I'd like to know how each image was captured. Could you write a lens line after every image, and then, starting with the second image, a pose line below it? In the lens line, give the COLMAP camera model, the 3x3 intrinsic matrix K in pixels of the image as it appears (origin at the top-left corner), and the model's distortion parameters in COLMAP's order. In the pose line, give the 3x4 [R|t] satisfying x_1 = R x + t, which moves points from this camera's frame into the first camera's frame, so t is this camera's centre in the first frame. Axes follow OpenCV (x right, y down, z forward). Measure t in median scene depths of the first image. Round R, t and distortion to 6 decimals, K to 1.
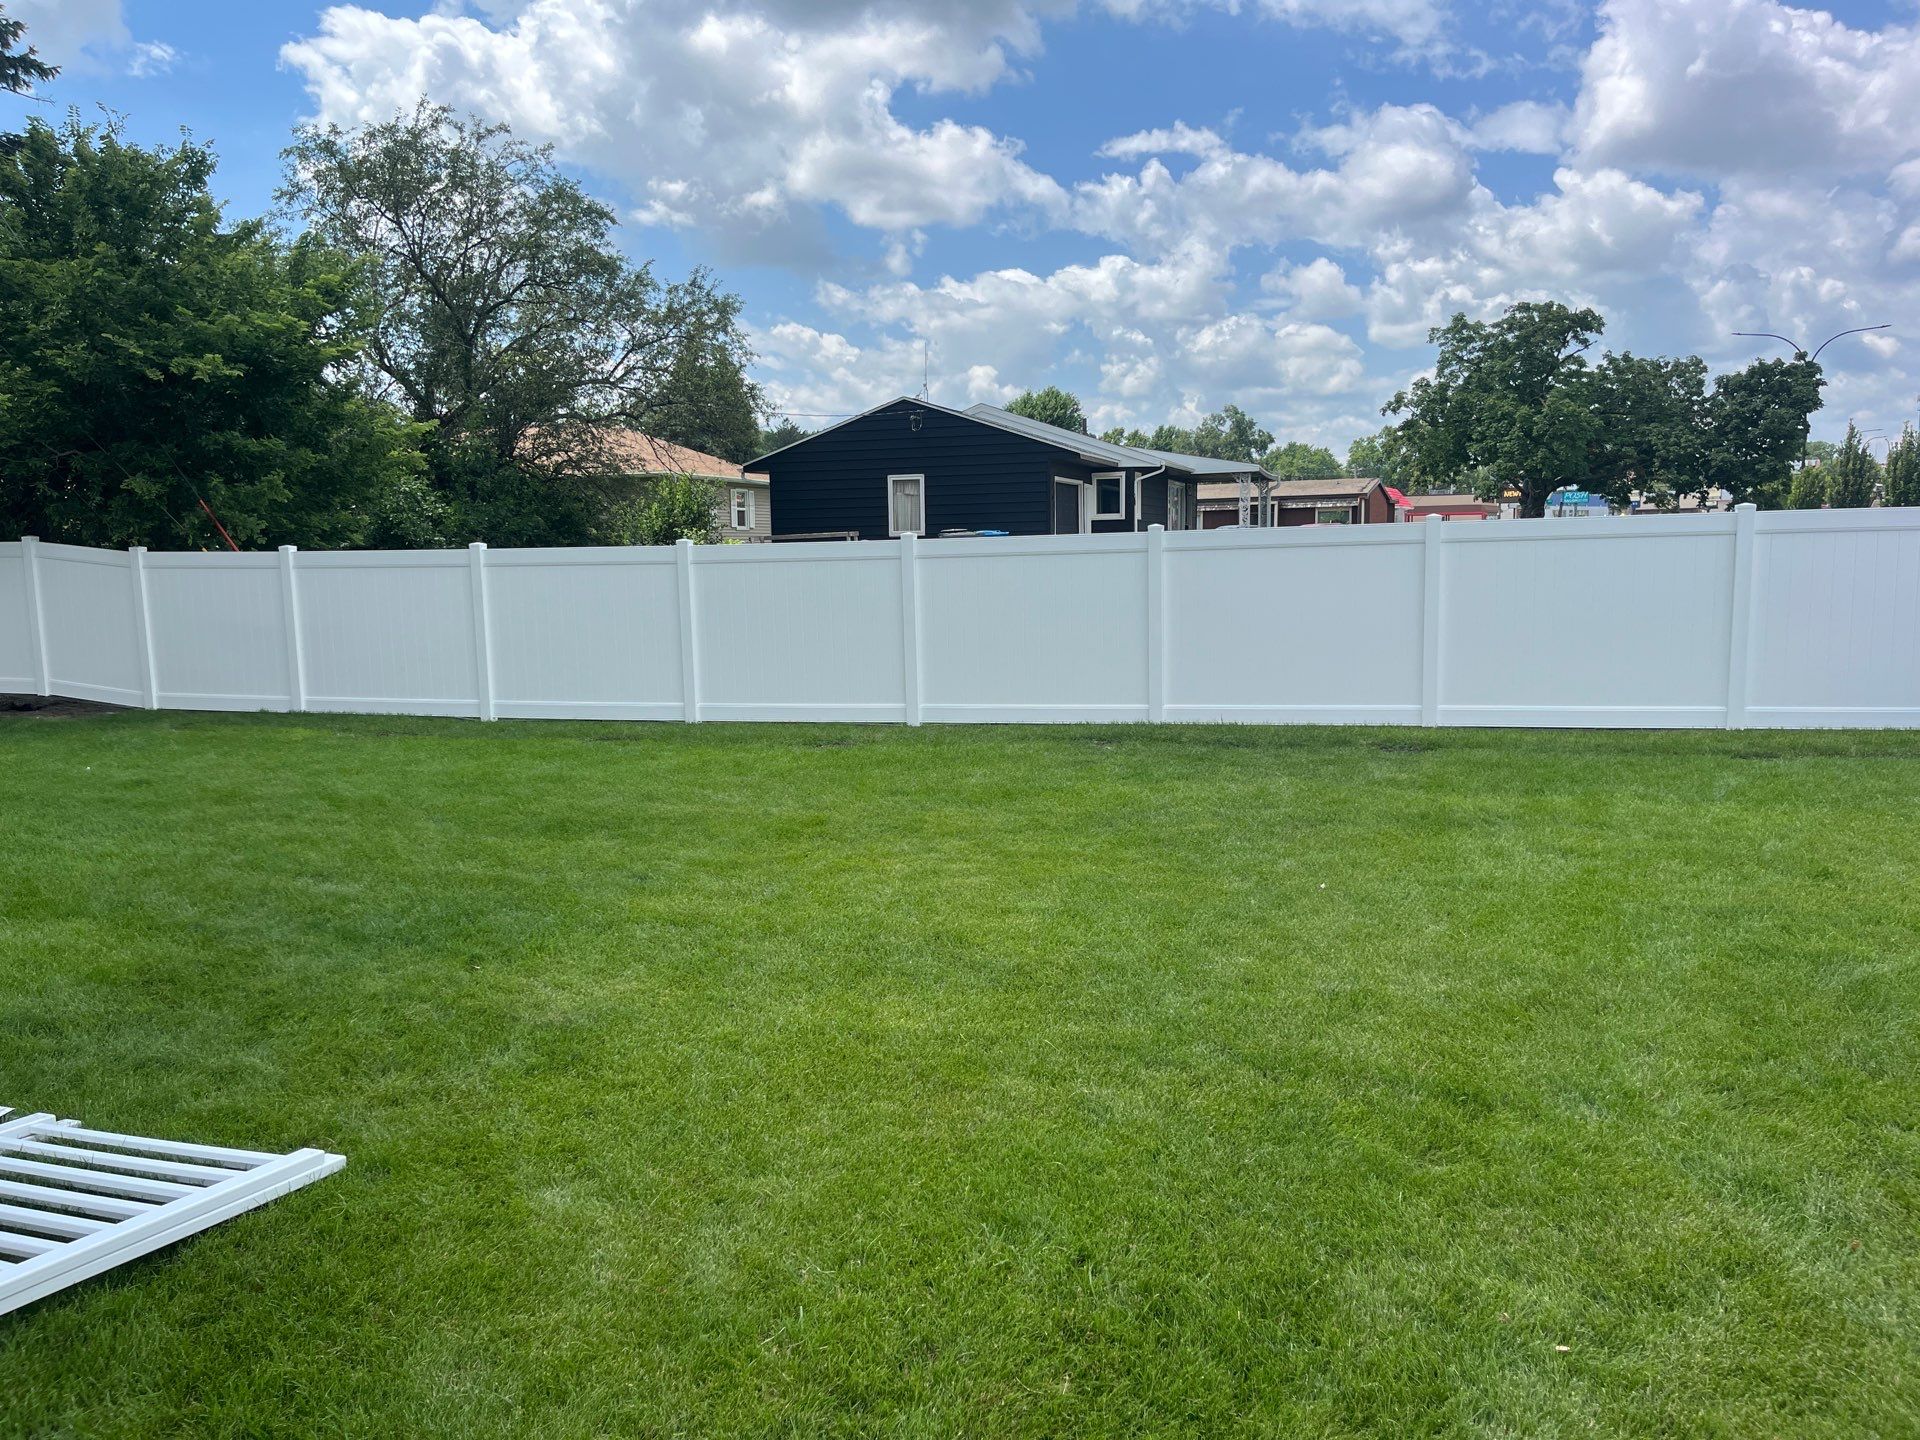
lens RADIAL K [[1457.9, 0, 961.2], [0, 1457.9, 725.4], [0, 0, 1]] dist [0.067970, -0.093859]
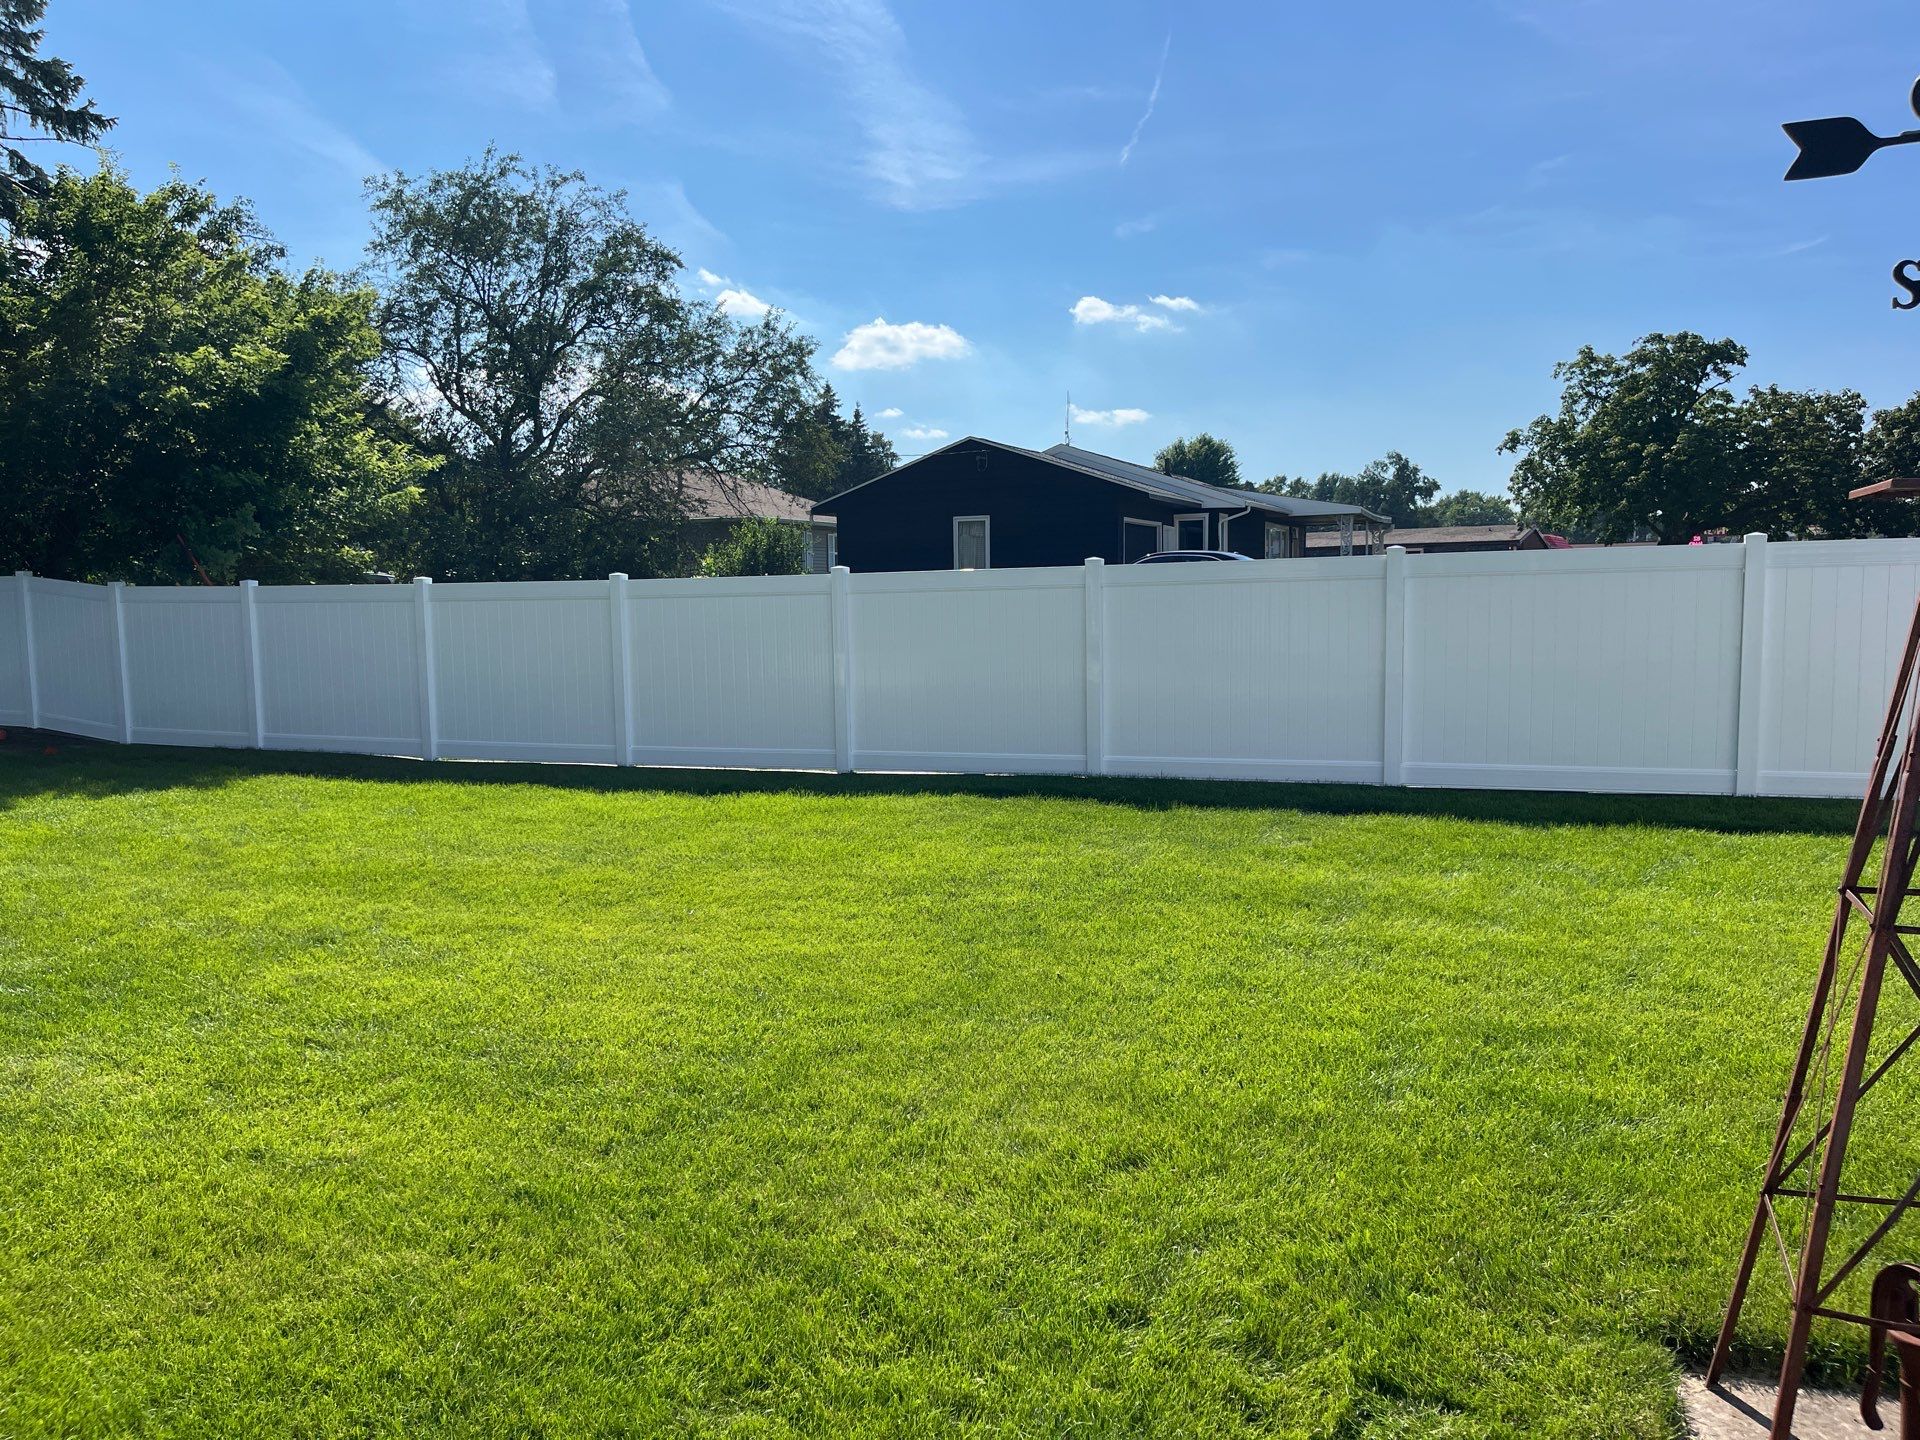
lens RADIAL K [[1447.8, 0, 963.2], [0, 1447.8, 735.0], [0, 0, 1]] dist [0.061850, -0.086459]
pose [[0.993167, 0.015633, -0.115648, 0.055450], [-0.018639, 0.999515, -0.024961, -0.000942], [0.115202, 0.026946, 0.992977, 0.033401]]
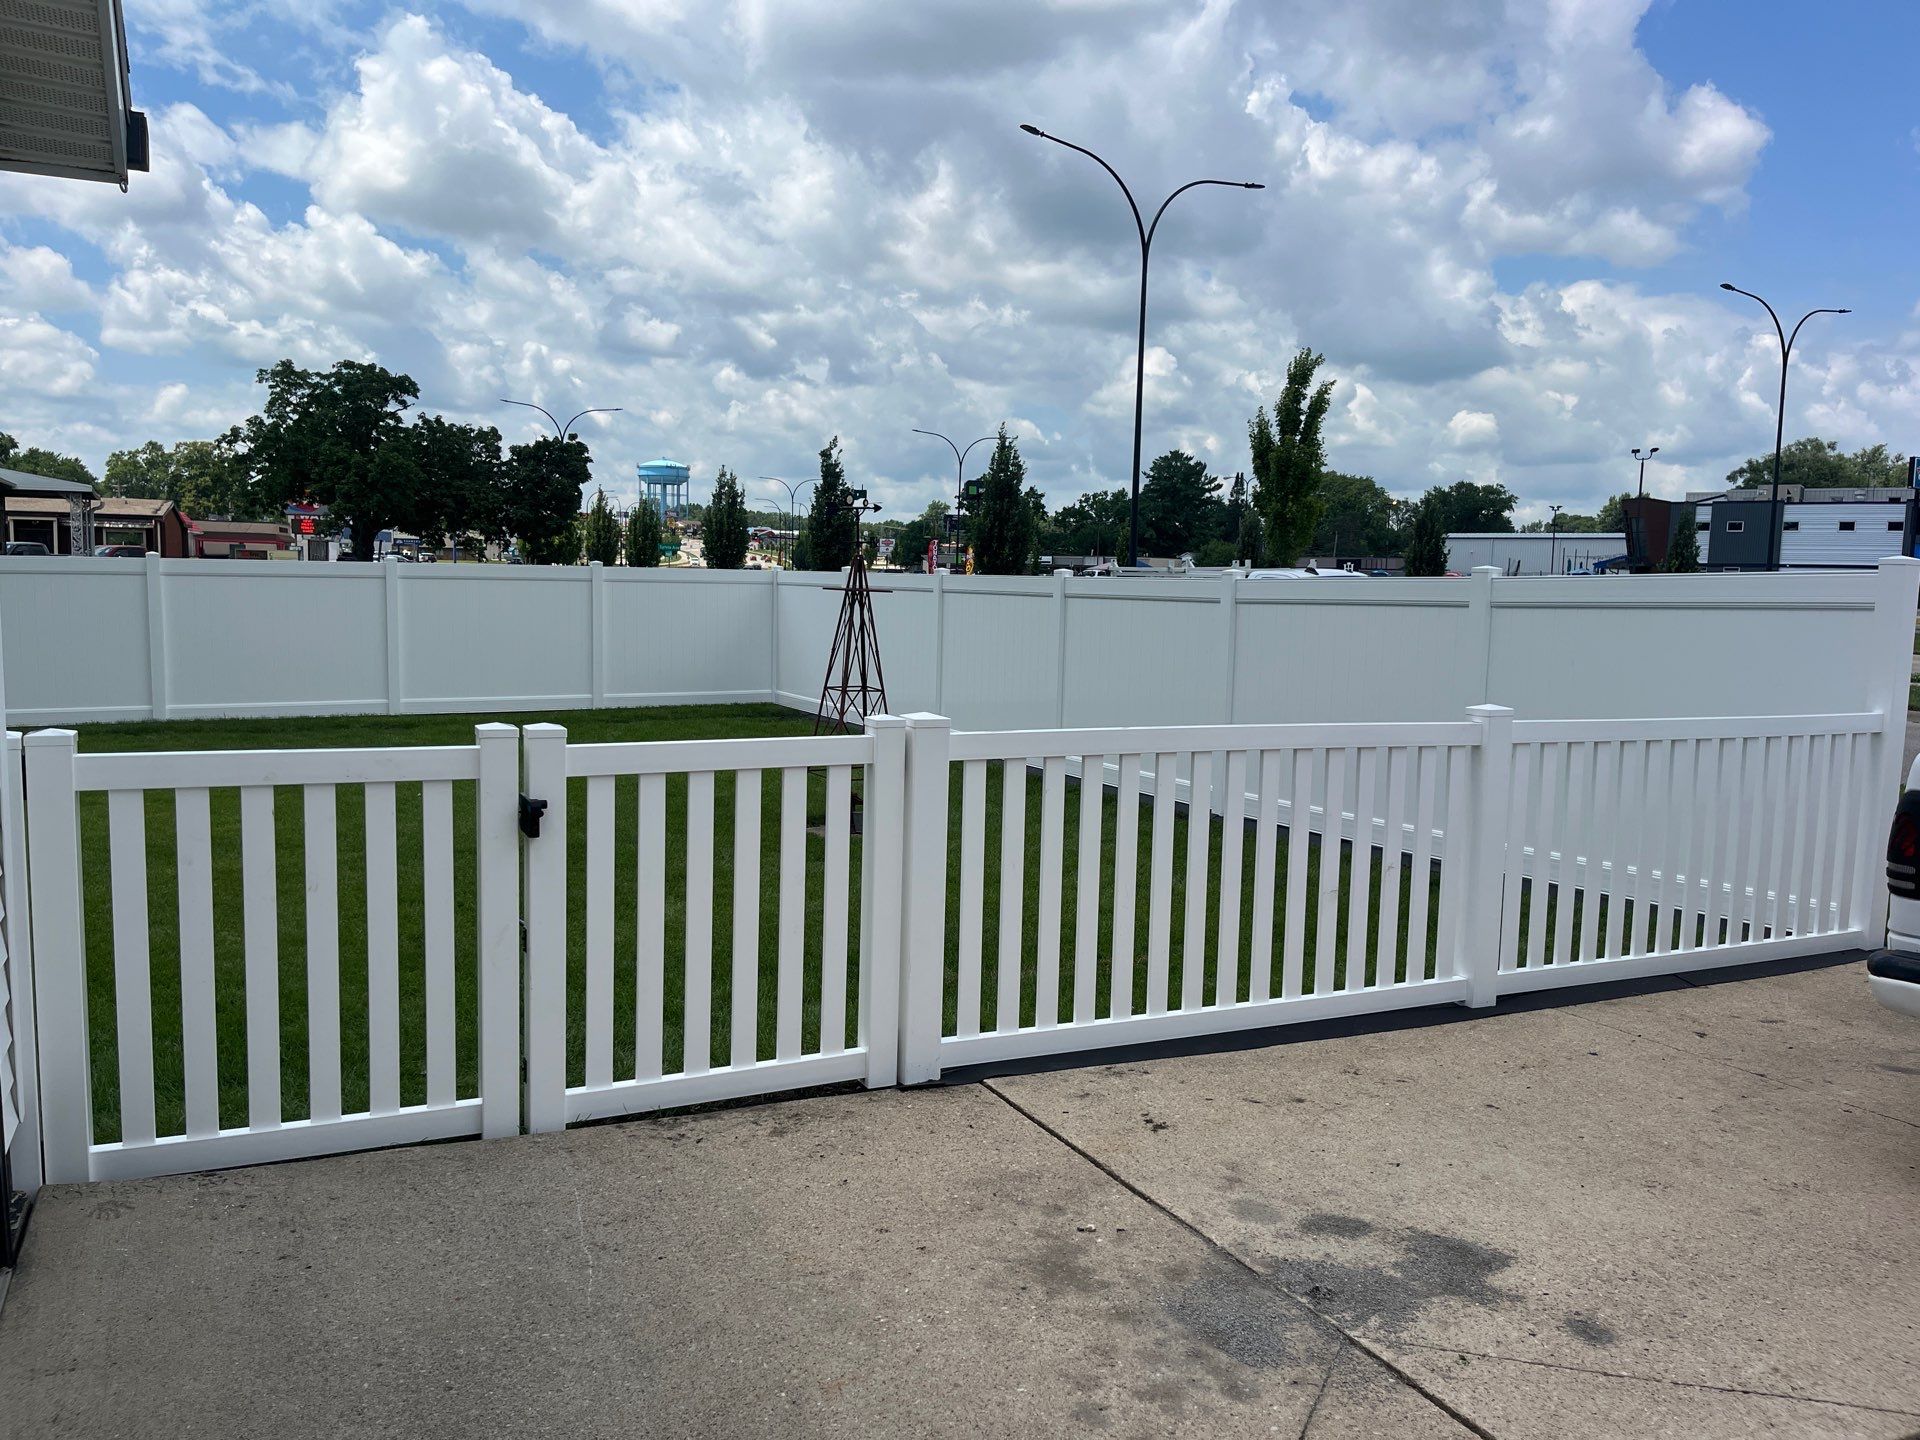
lens RADIAL K [[1447.8, 0, 963.2], [0, 1447.8, 735.0], [0, 0, 1]] dist [0.061850, -0.086459]
pose [[0.700927, -0.038892, 0.712172, -0.089433], [0.049213, 0.998770, 0.006107, 0.011956], [-0.711533, 0.030768, 0.701979, -0.096847]]
